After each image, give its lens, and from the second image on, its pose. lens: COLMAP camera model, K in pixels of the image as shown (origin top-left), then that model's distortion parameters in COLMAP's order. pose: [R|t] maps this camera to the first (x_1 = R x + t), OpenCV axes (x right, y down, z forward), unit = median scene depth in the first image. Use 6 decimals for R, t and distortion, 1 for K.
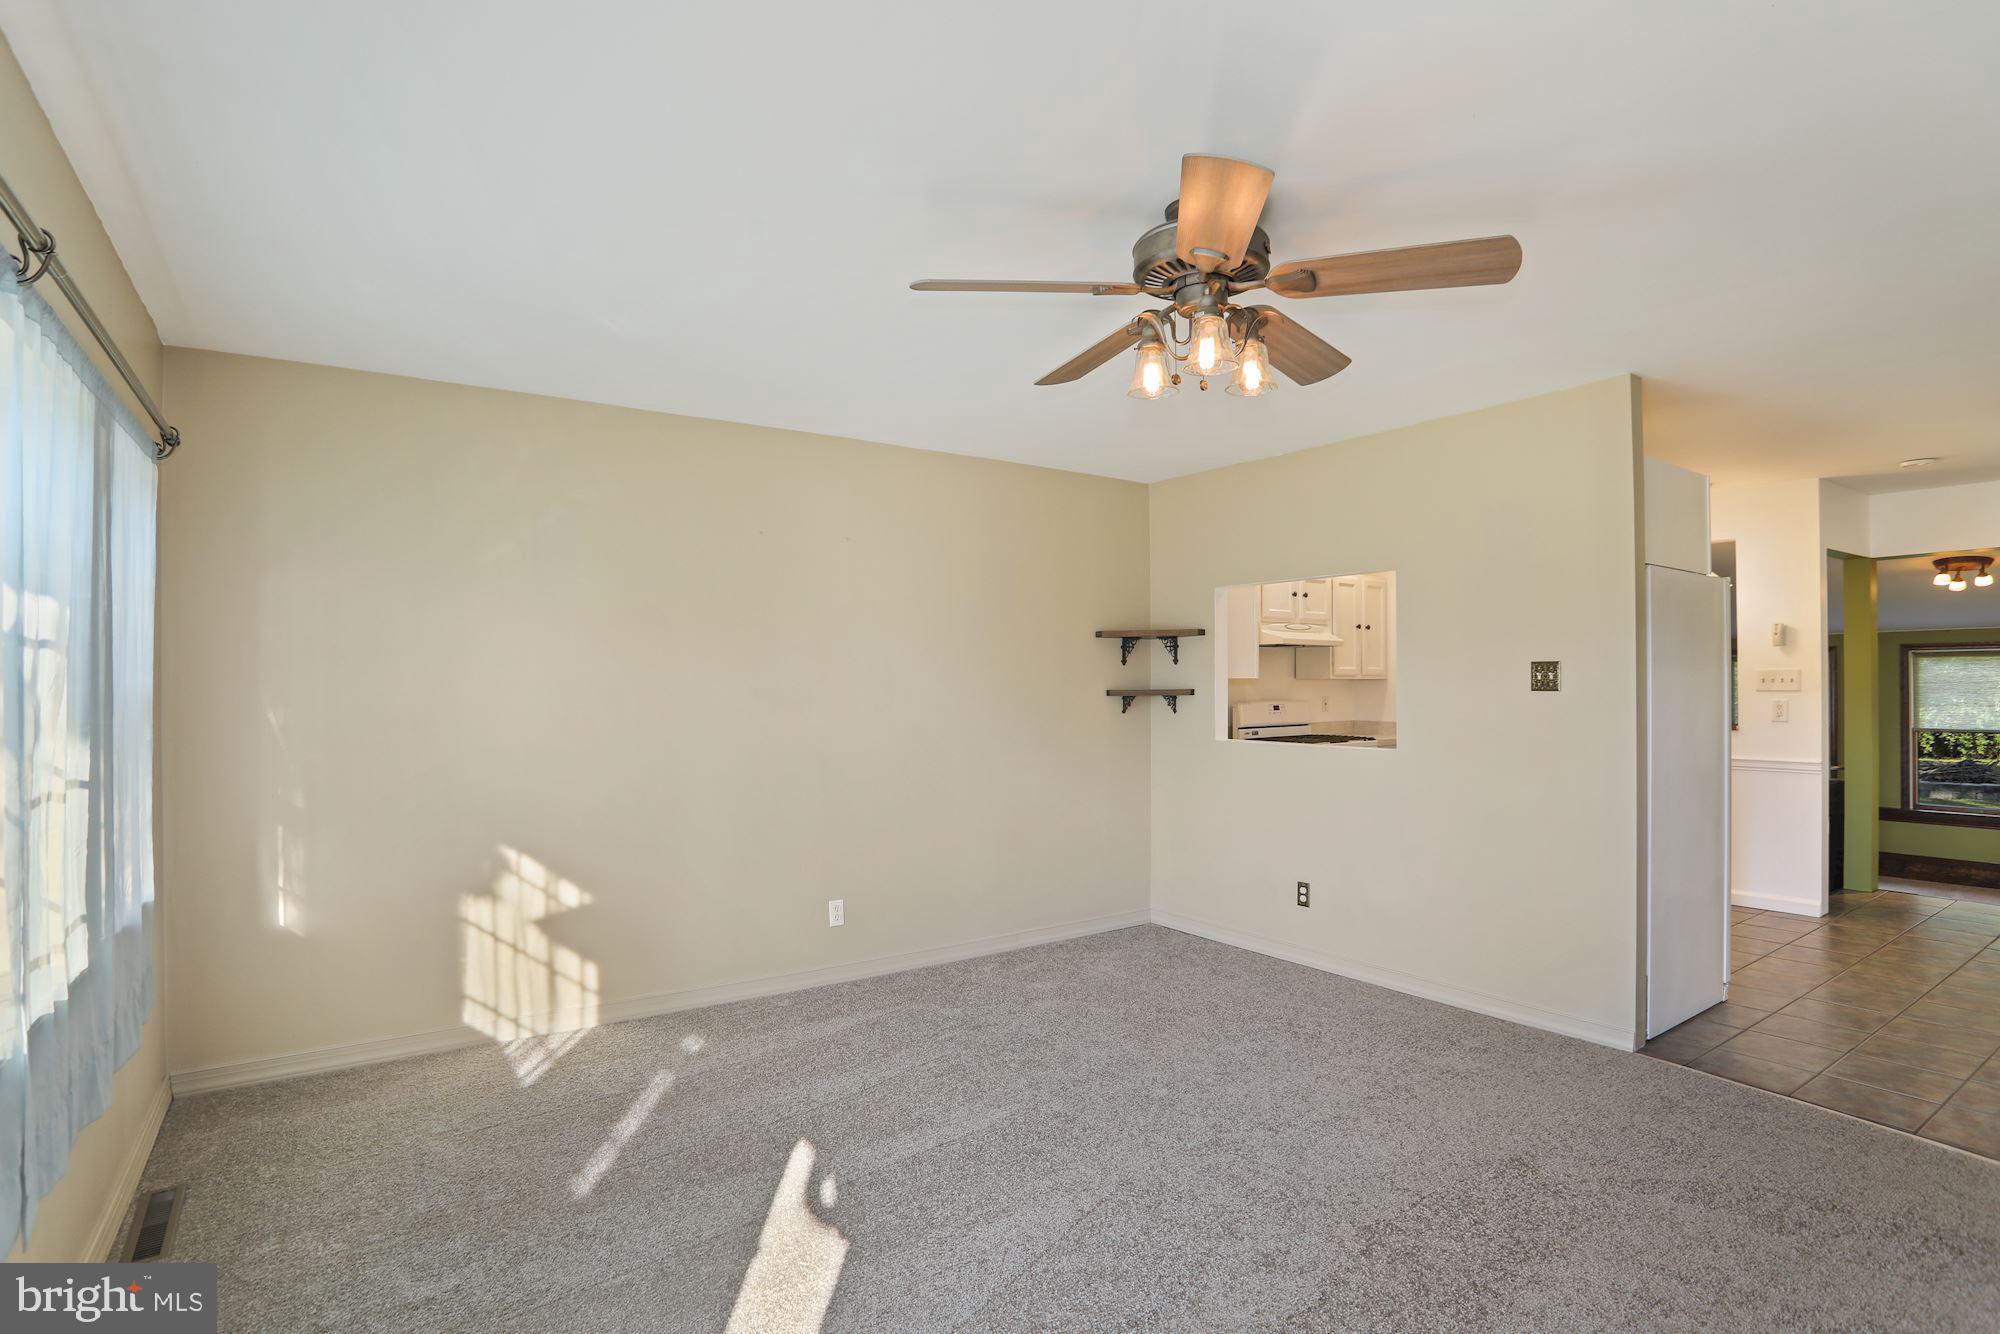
lens RADIAL K [[992.3, 0, 1023.4], [0, 992.3, 686.2], [0, 0, 1]] dist [-0.080391, 0.038406]
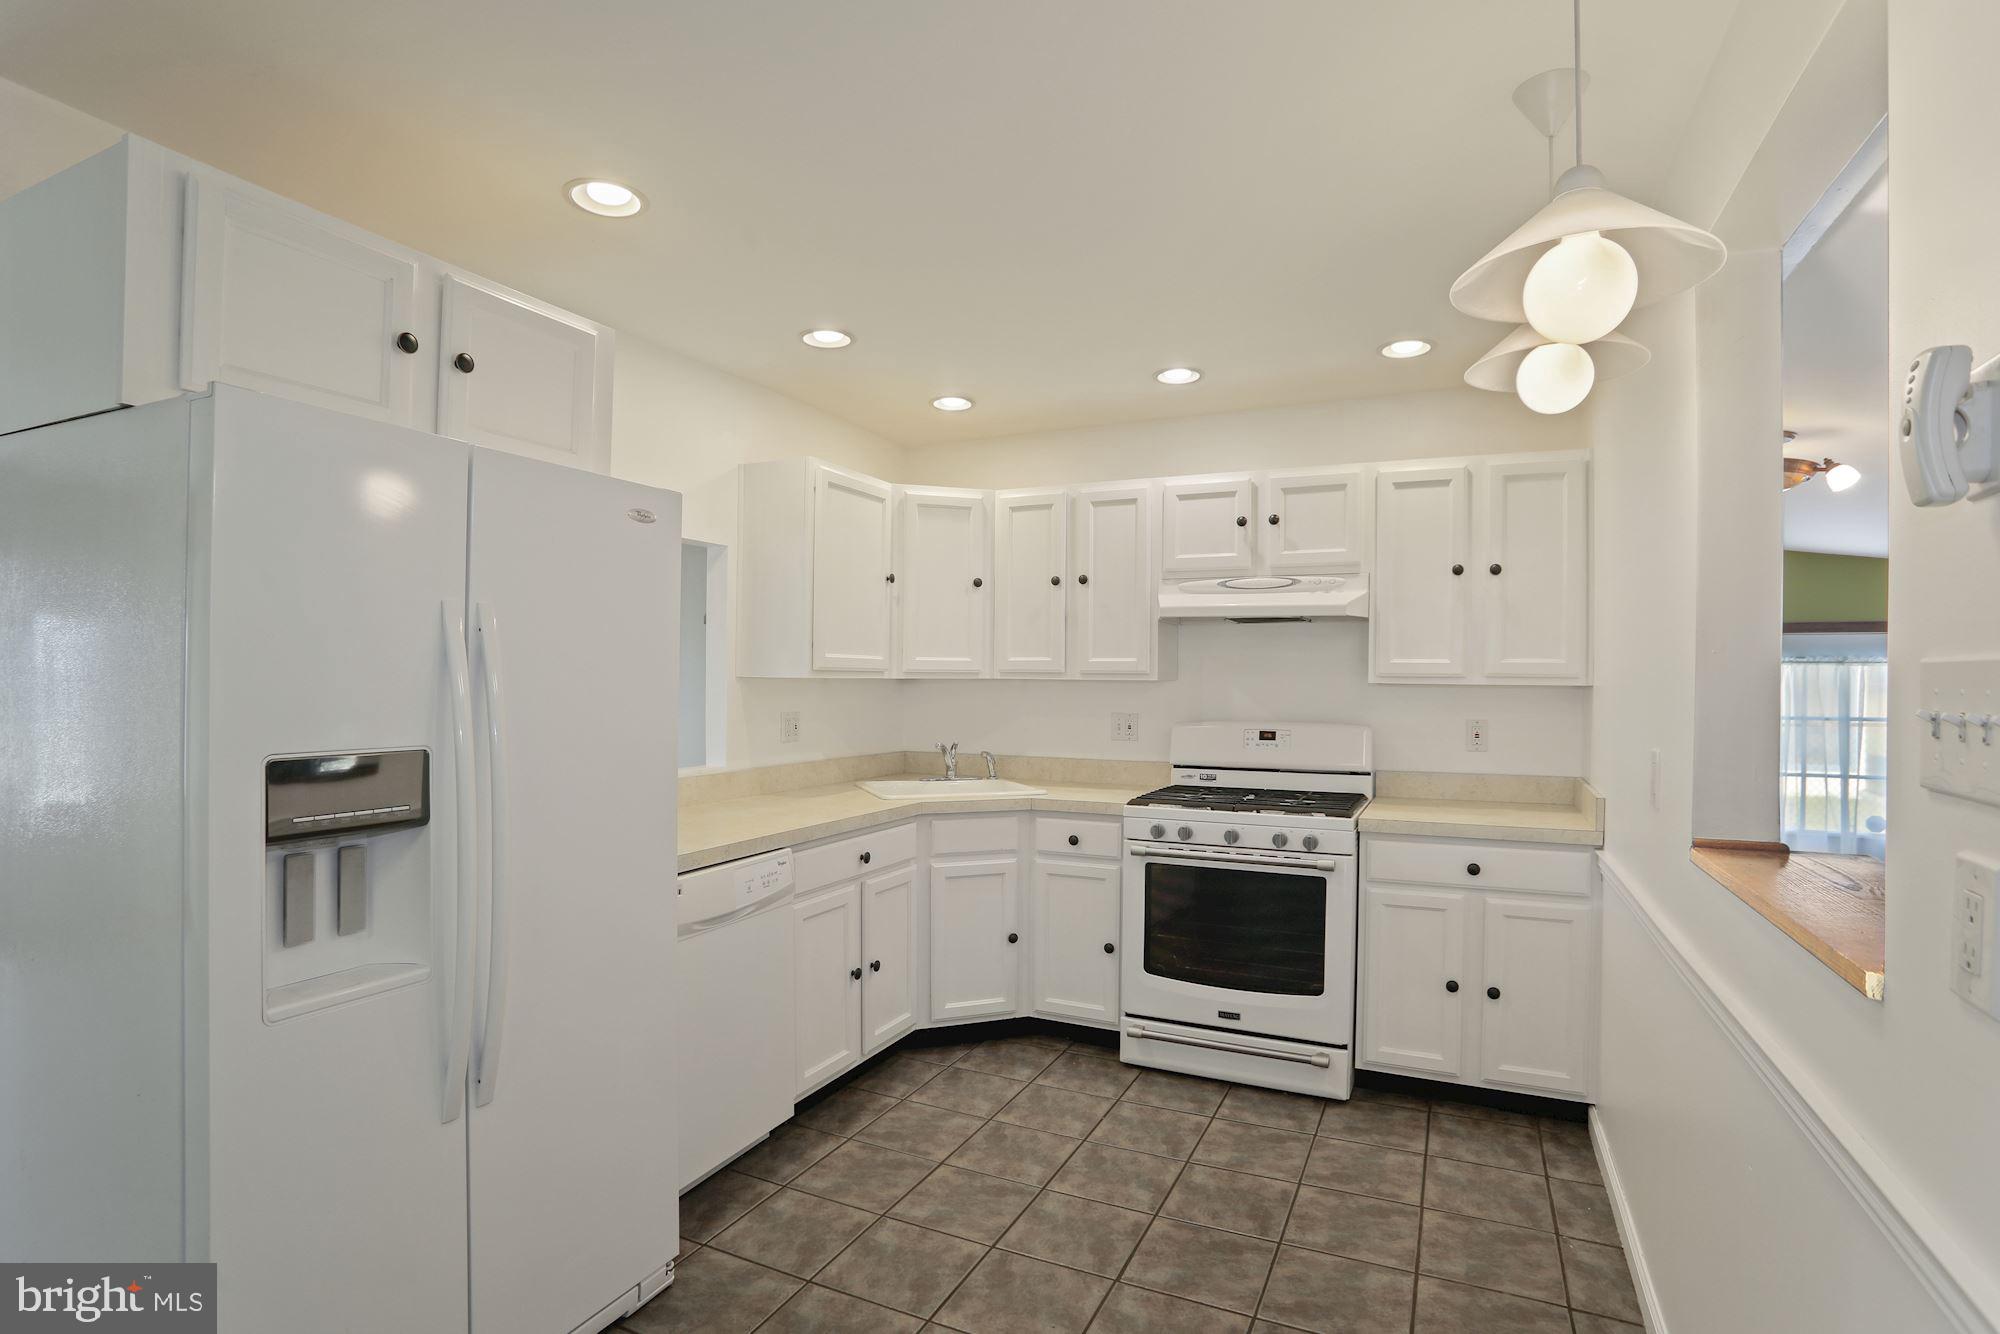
lens RADIAL K [[980.8, 0, 949.8], [0, 980.8, 686.0], [0, 0, 1]] dist [-0.005187, 0.000261]
pose [[0.493964, 0.012522, -0.869392, 0.644807], [-0.008455, 0.999918, 0.009599, -0.008802], [0.869441, 0.002609, 0.494029, 0.595765]]
